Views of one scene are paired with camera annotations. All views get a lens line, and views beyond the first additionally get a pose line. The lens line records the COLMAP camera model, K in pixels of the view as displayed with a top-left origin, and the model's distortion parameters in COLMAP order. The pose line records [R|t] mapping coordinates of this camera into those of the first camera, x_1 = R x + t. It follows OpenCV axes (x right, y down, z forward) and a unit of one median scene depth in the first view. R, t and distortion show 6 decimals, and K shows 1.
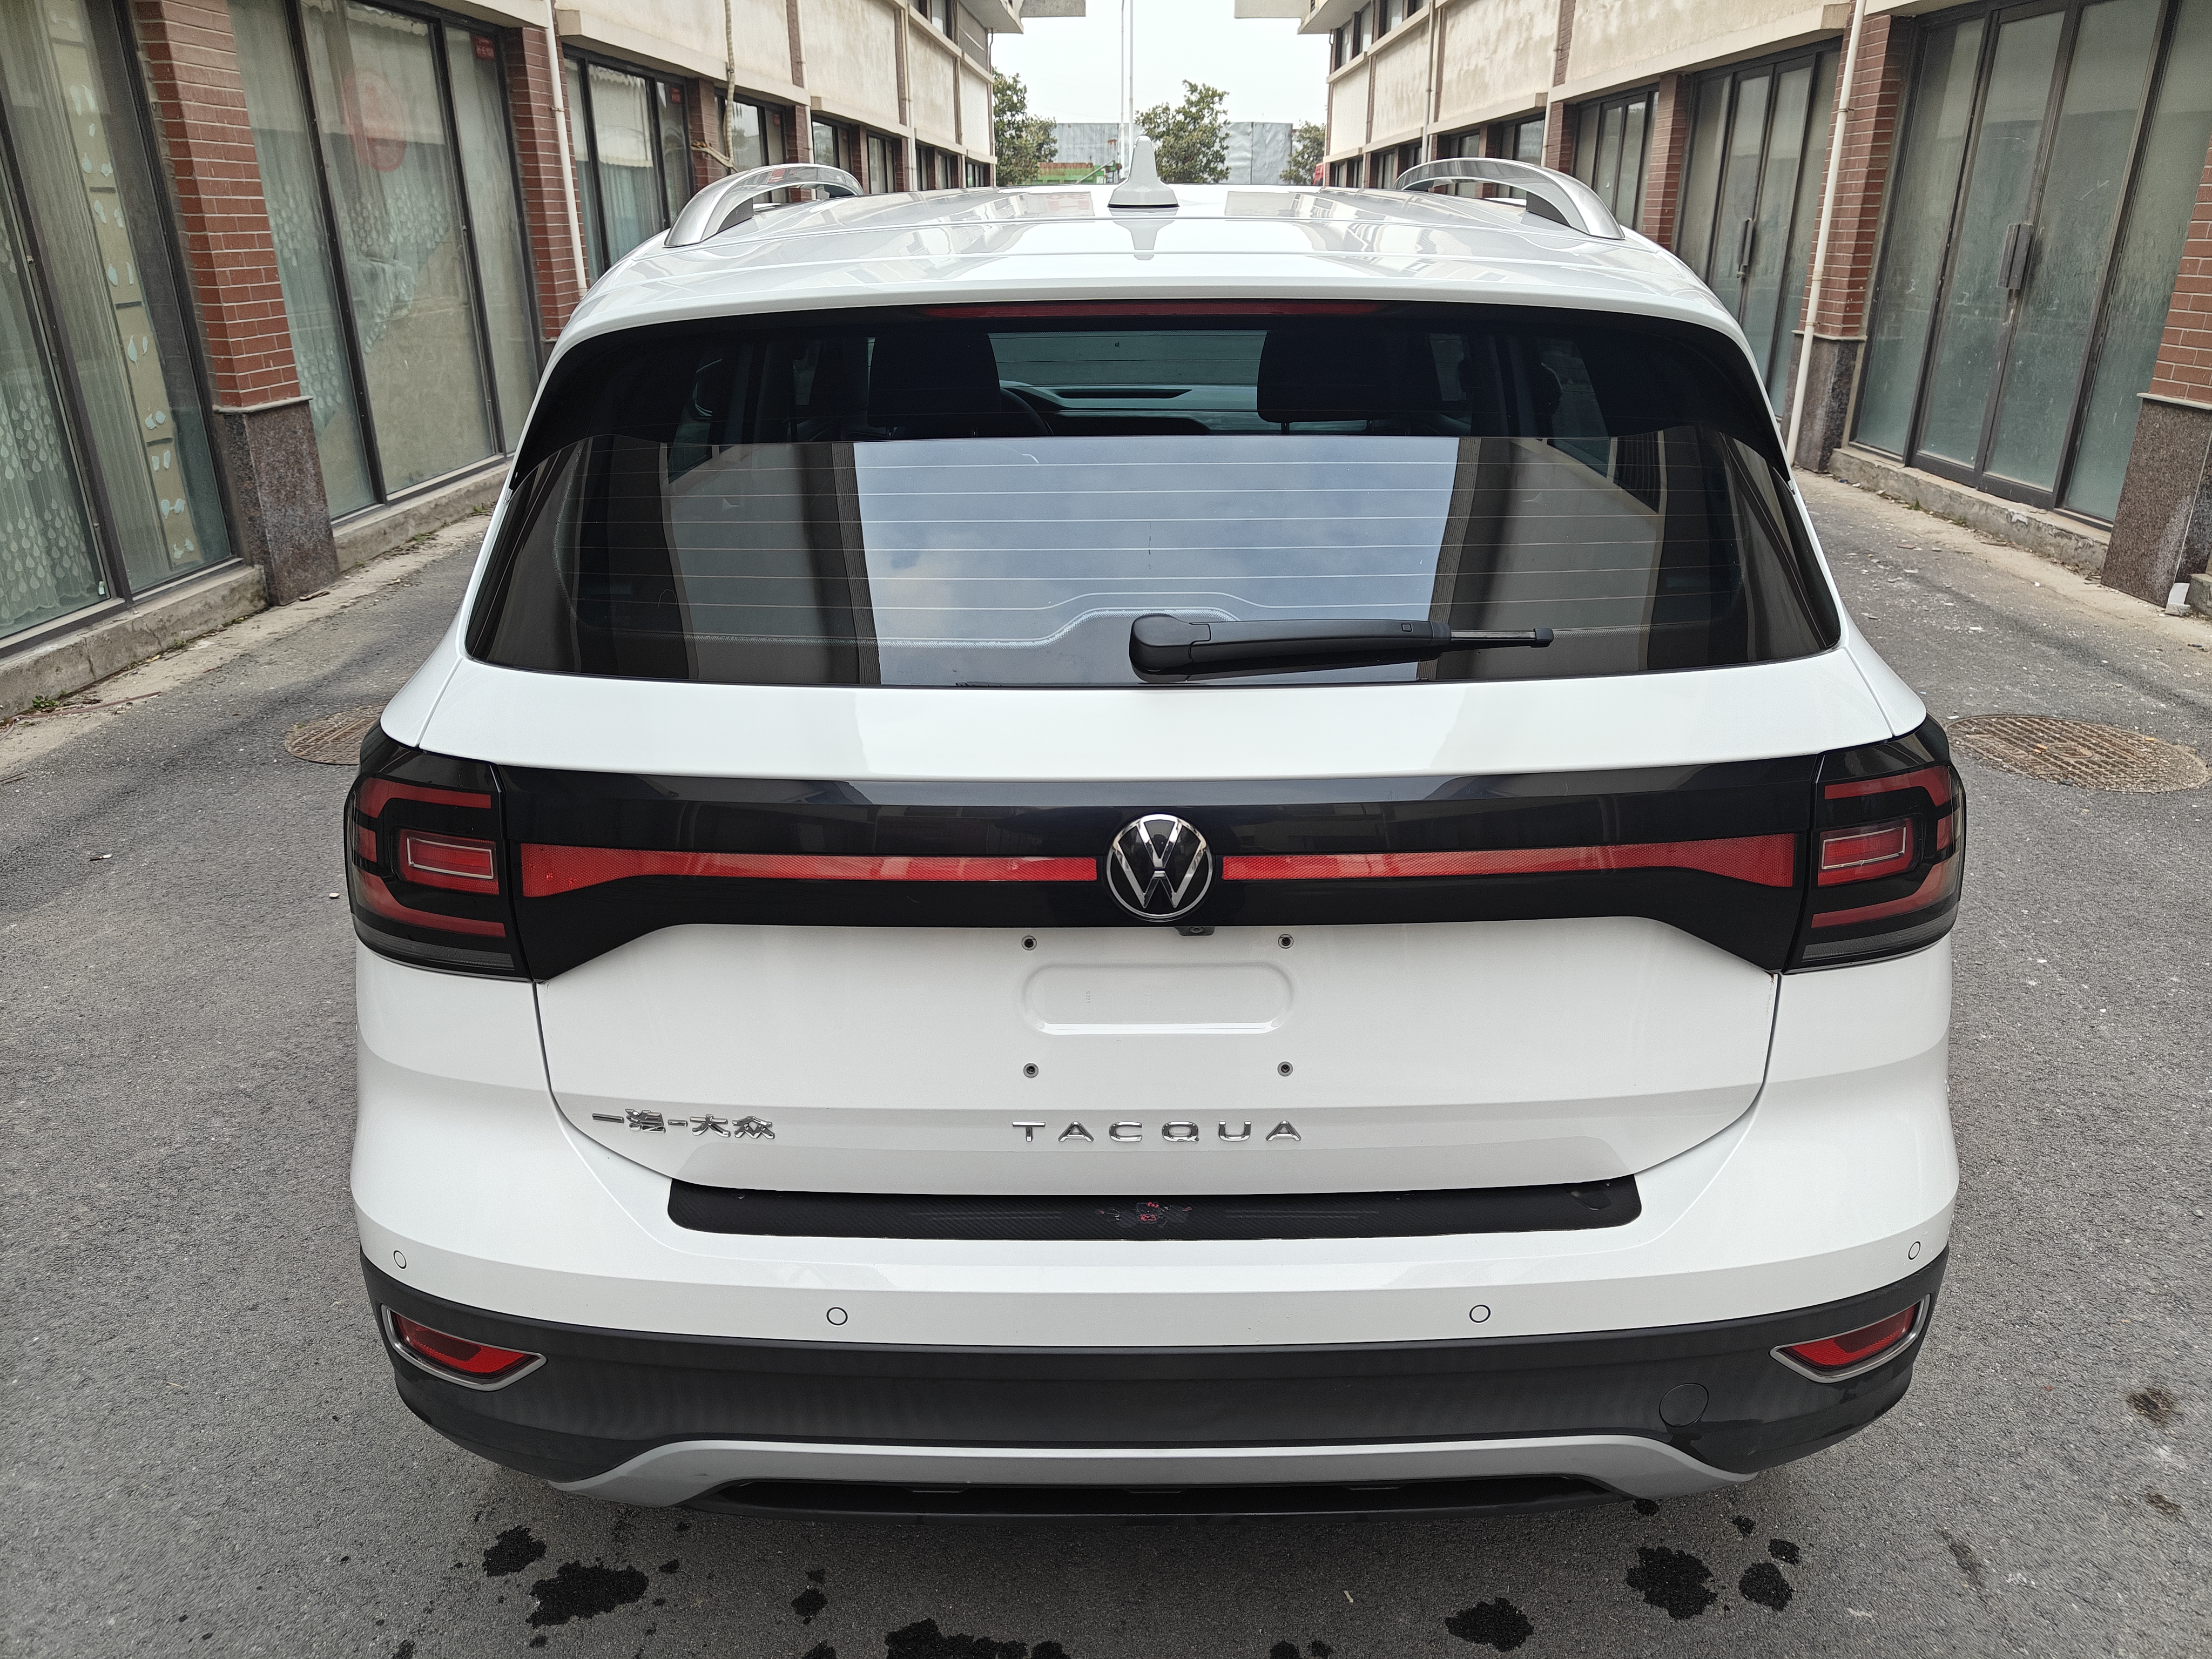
lens RADIAL K [[1546.1, 0, 1105.2], [0, 1546.1, 815.1], [0, 0, 1]] dist [0.004450, 0.009189]
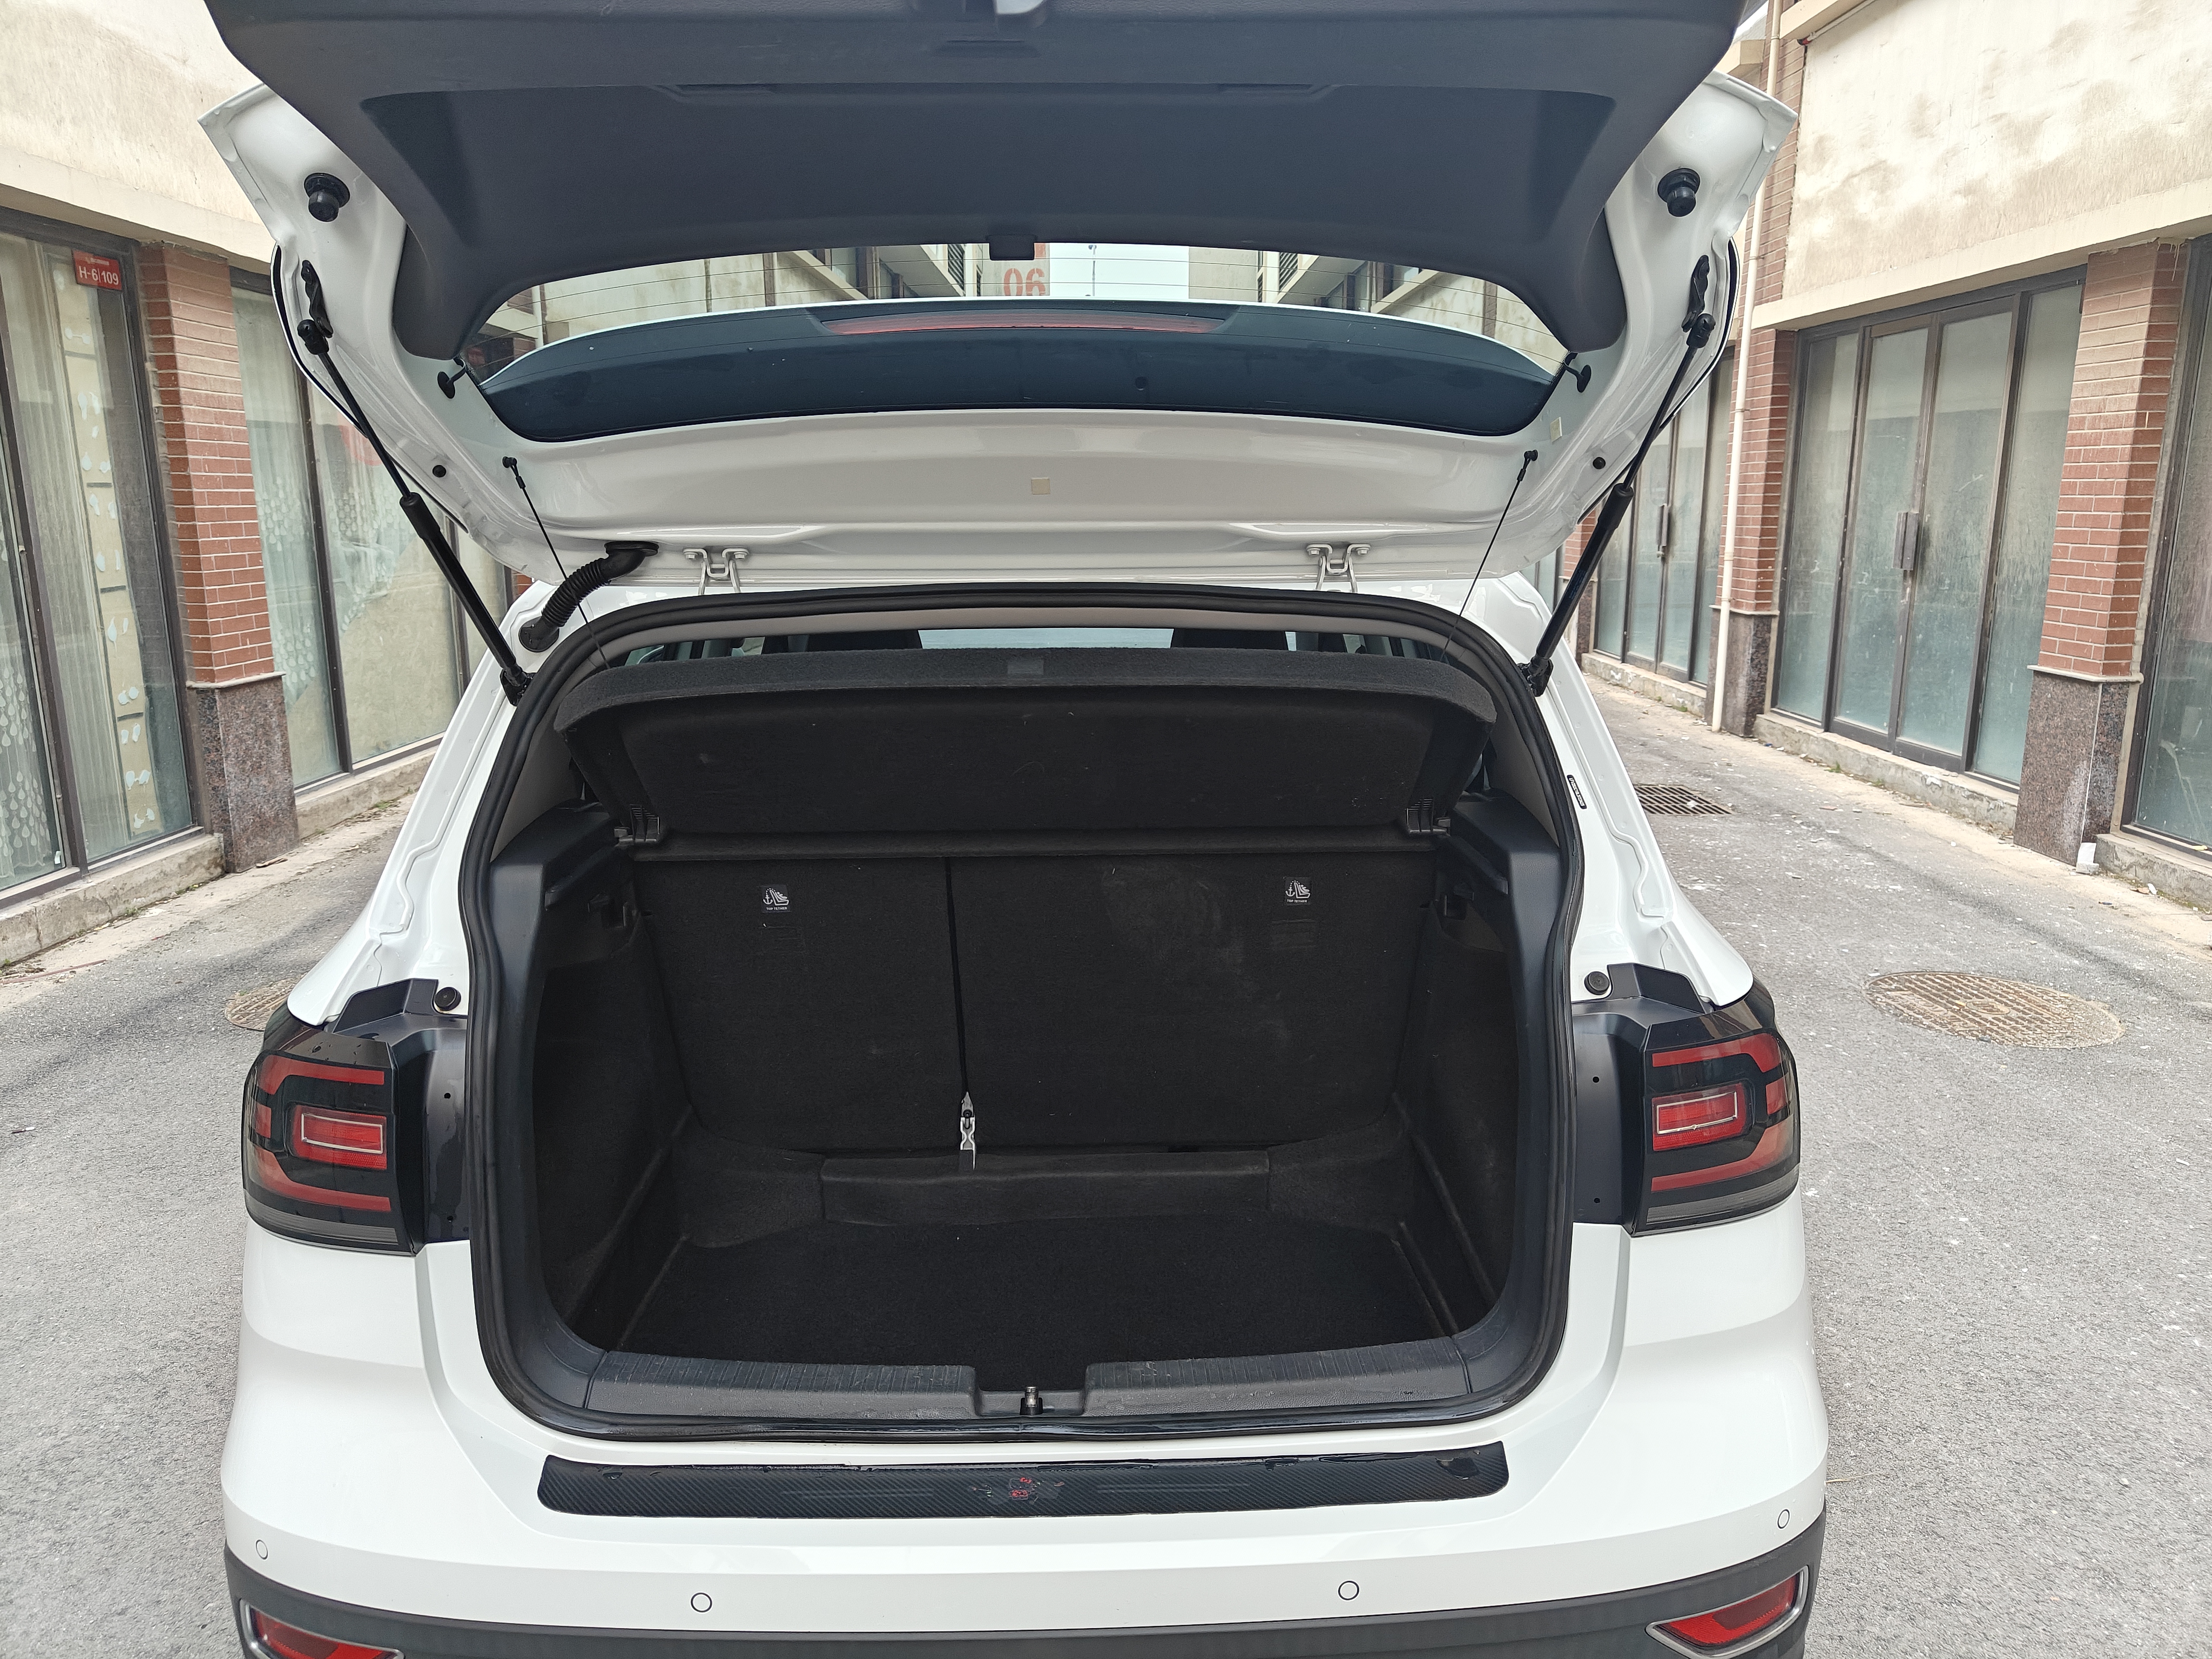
lens RADIAL K [[1546.1, 0, 1105.2], [0, 1546.1, 815.1], [0, 0, 1]] dist [0.004450, 0.009189]
pose [[0.999803, -0.004006, 0.019416, 0.017352], [0.007146, 0.986354, -0.164483, -0.002055], [-0.018493, 0.164590, 0.986189, -0.016560]]
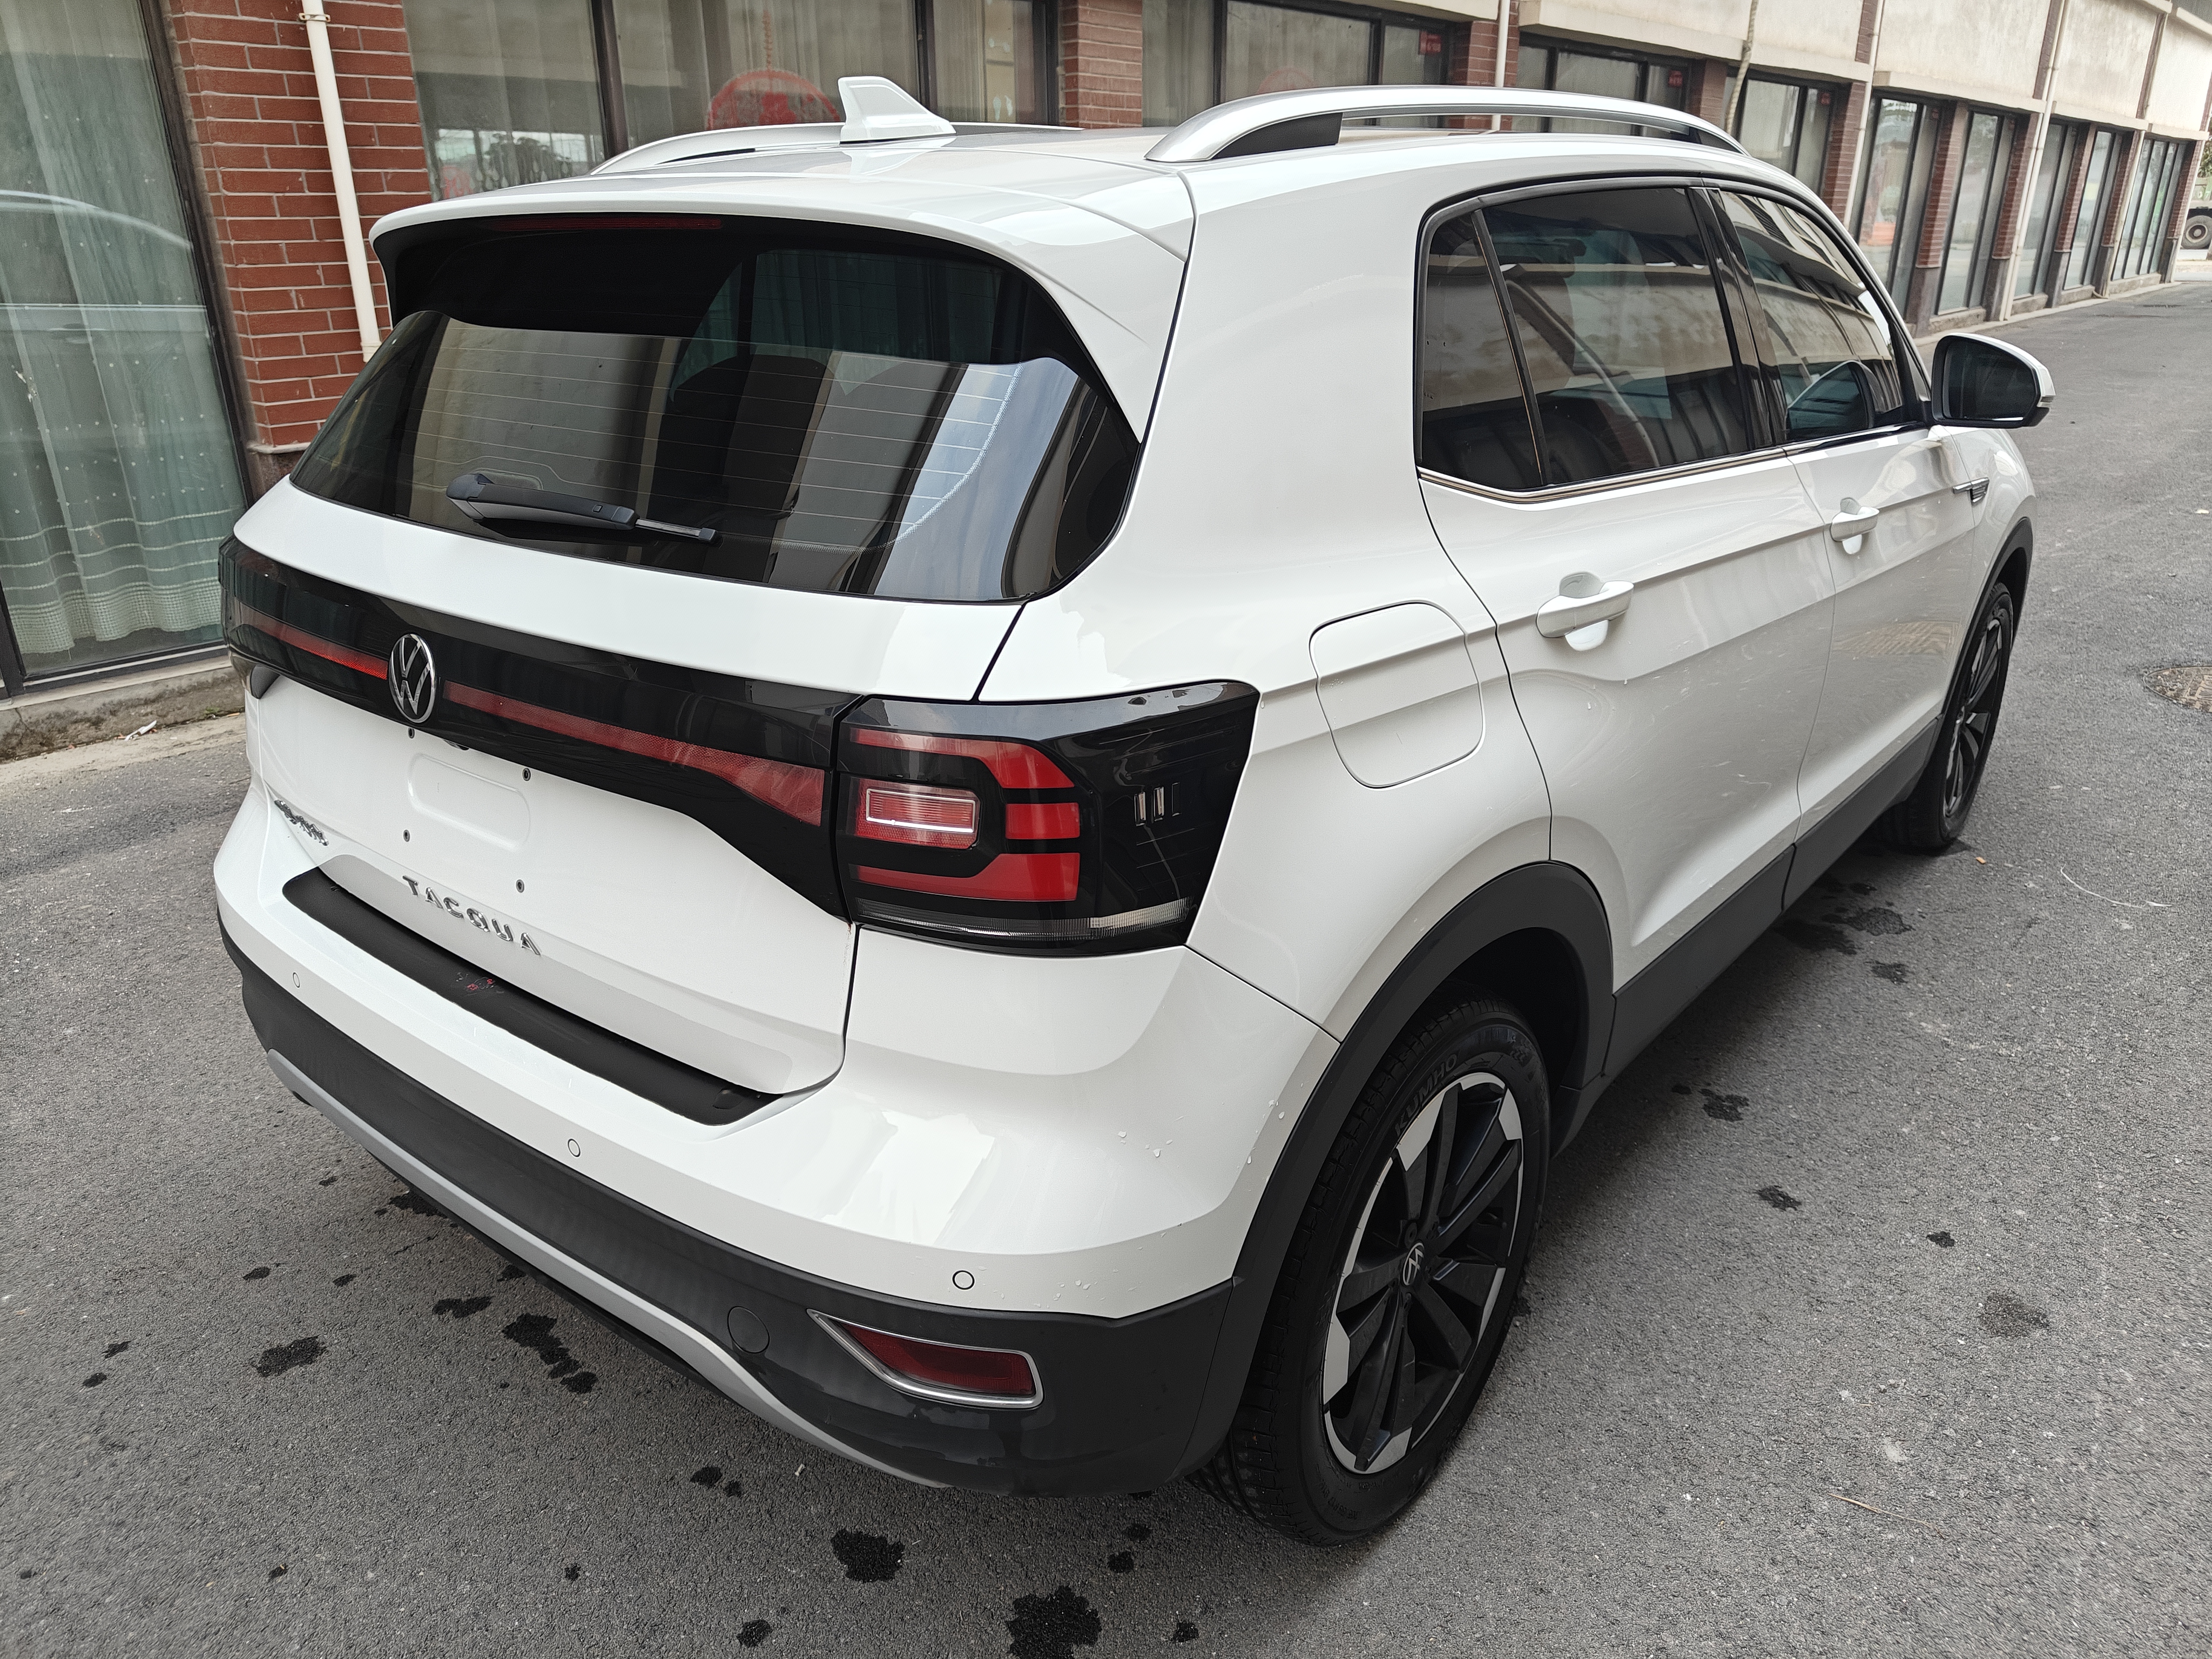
lens RADIAL K [[1556.6, 0, 1106.0], [0, 1556.6, 829.5], [0, 0, 1]] dist [-0.004038, 0.009517]
pose [[0.773657, 0.228713, -0.590886, 0.268522], [-0.224189, 0.971062, 0.082334, -0.016161], [0.592617, 0.068772, 0.802543, 0.078676]]
